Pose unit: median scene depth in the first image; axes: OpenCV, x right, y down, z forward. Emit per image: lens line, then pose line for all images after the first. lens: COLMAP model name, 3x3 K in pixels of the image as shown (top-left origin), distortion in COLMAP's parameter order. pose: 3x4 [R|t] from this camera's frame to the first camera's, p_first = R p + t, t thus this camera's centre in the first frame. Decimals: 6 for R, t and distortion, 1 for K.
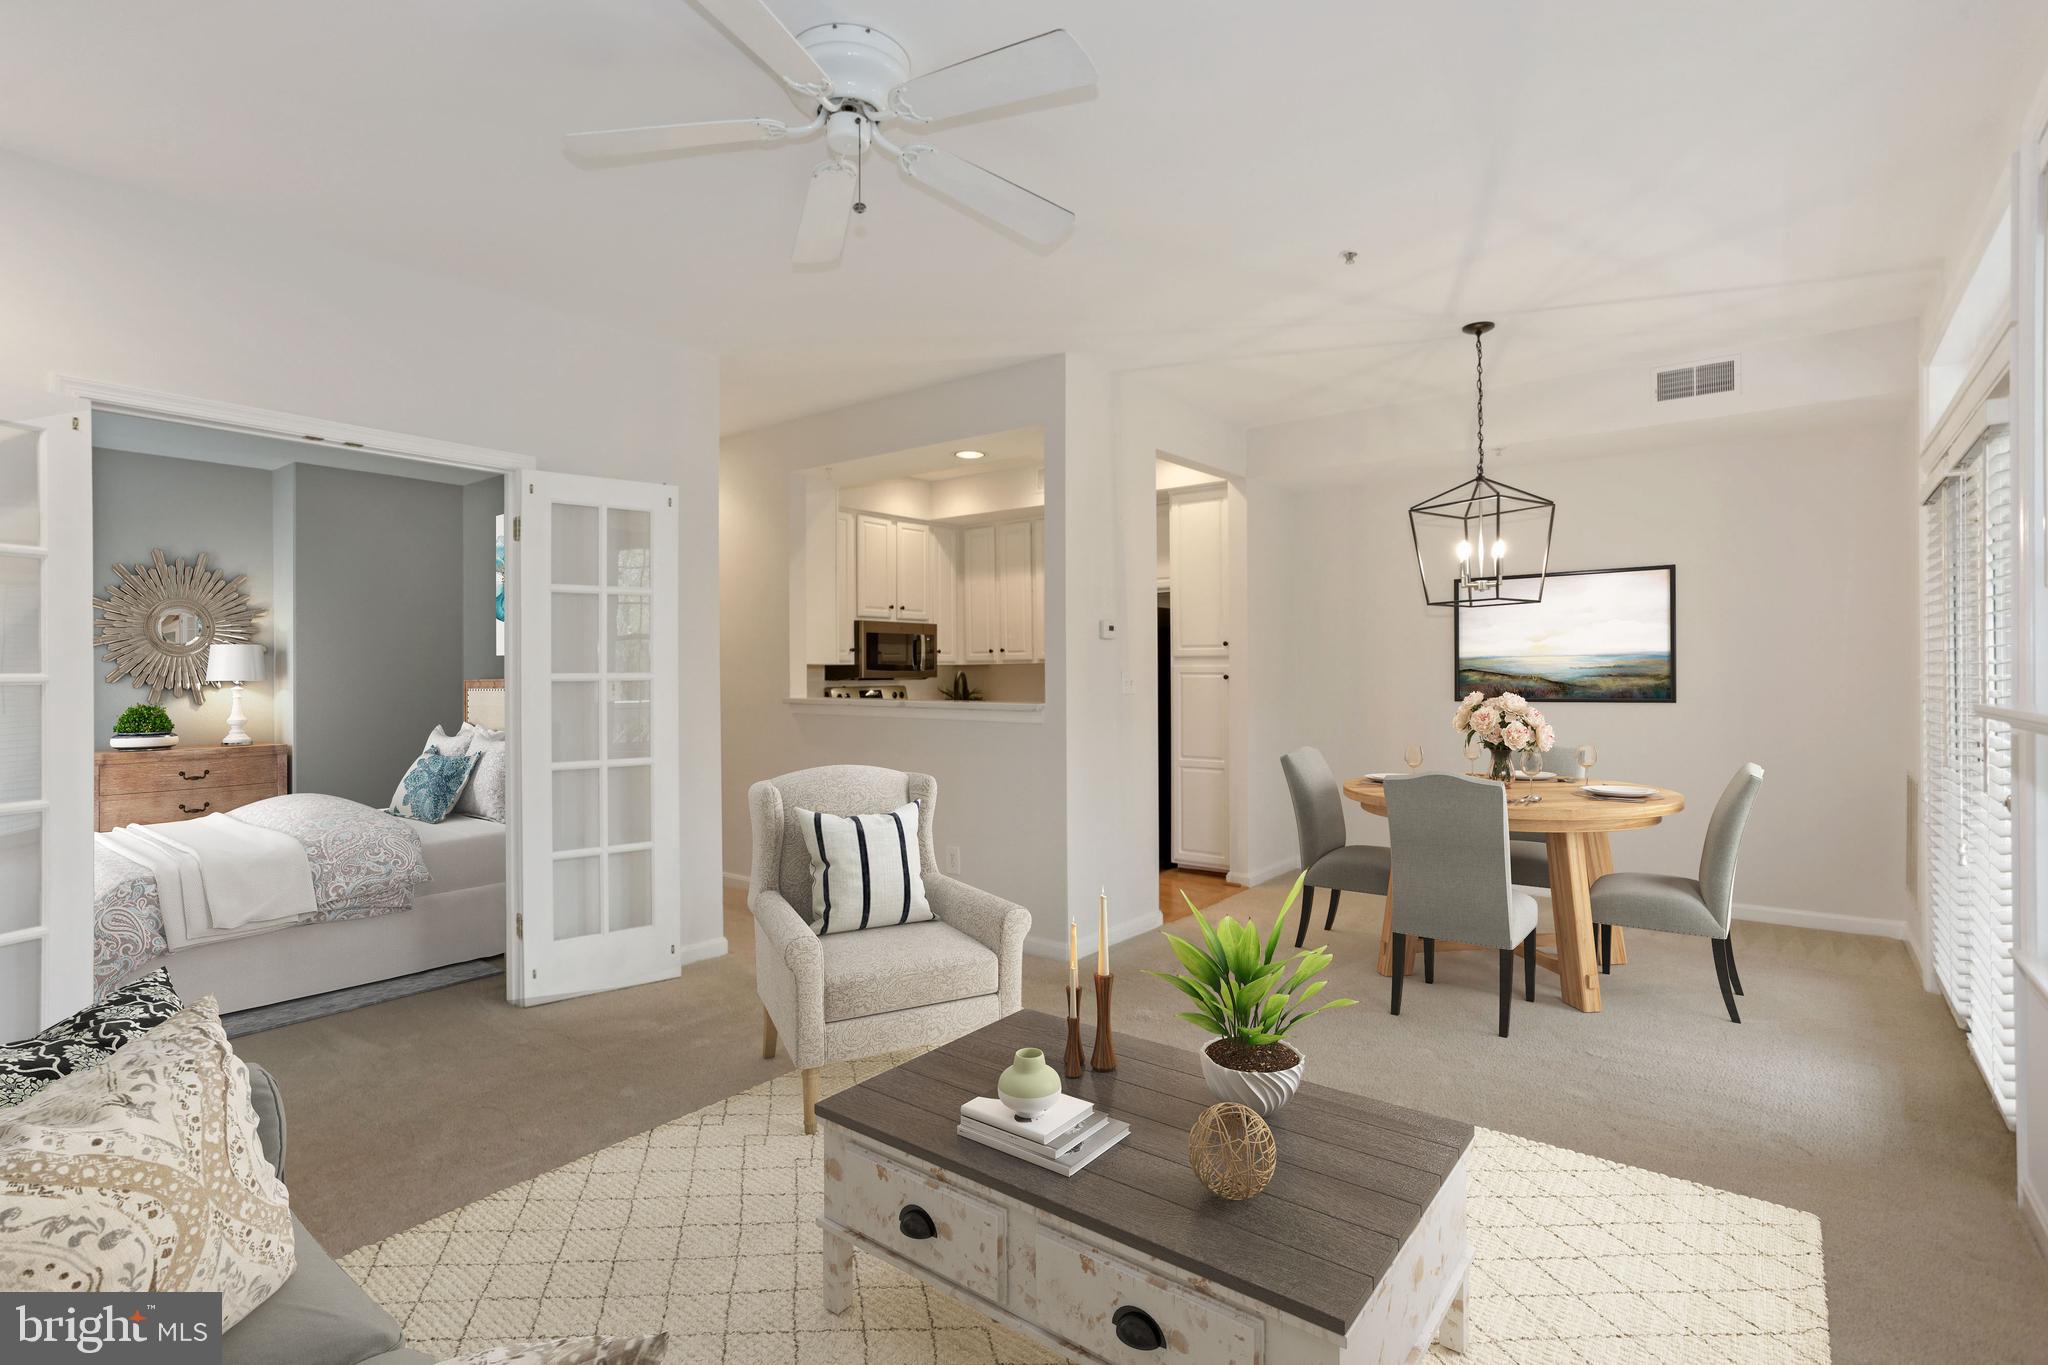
lens RADIAL K [[985.2, 0, 1018.9], [0, 985.2, 674.7], [0, 0, 1]] dist [0.000527, 0.000937]
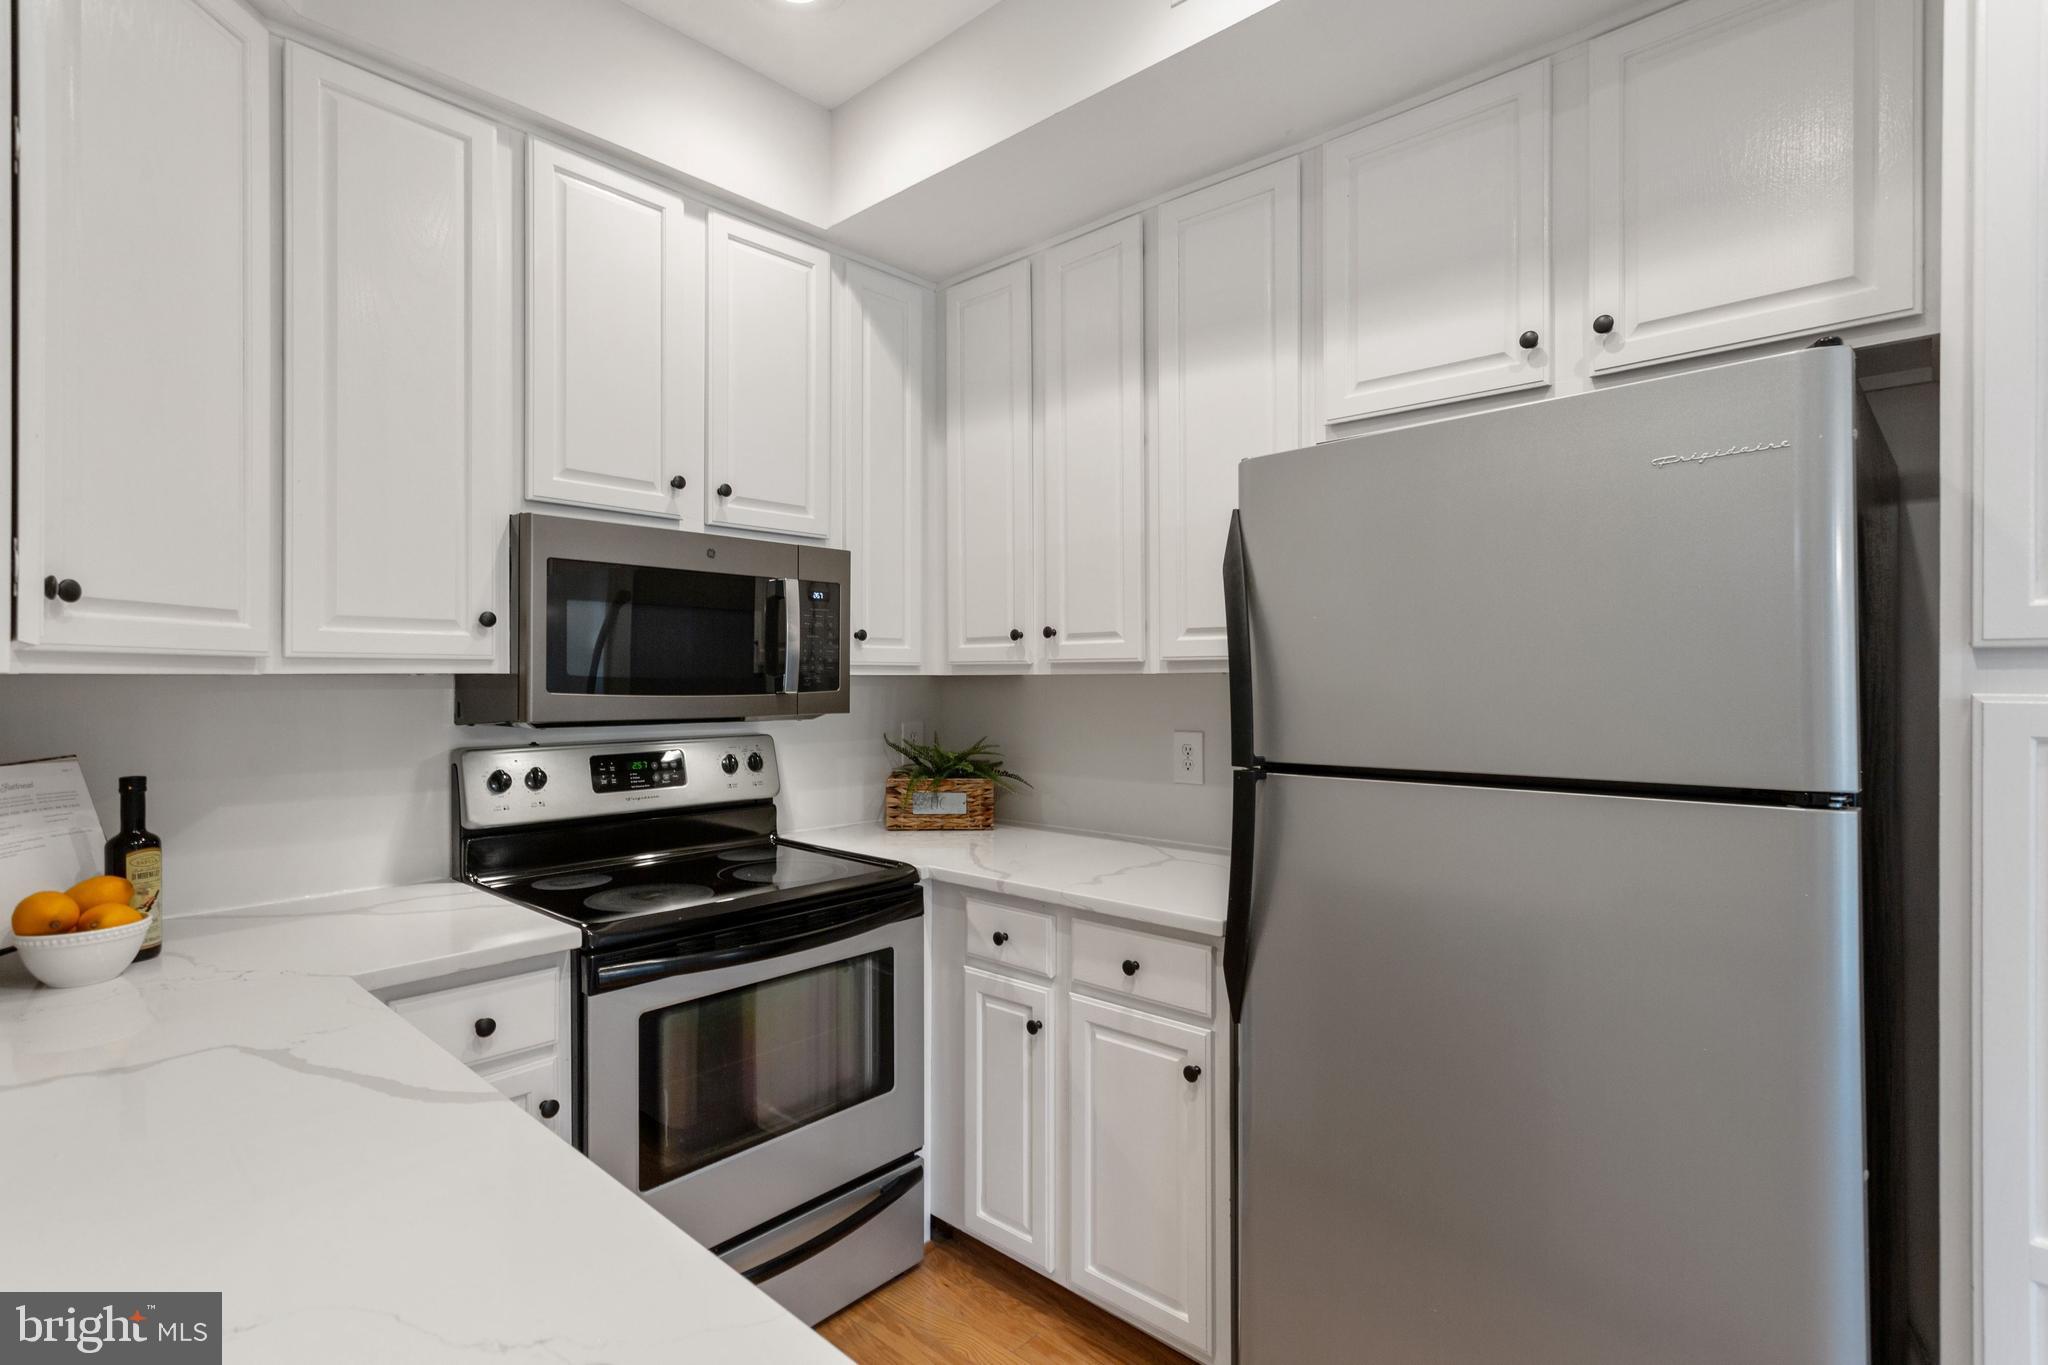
lens RADIAL K [[955.5, 0, 1024.0], [0, 955.5, 682.5], [0, 0, 1]] dist [-0.001341, -0.000113]
pose [[0.996486, 0.008835, -0.083292, 0.001209], [-0.008718, 0.999960, 0.001758, -0.008555], [0.083304, -0.001026, 0.996524, 0.686699]]
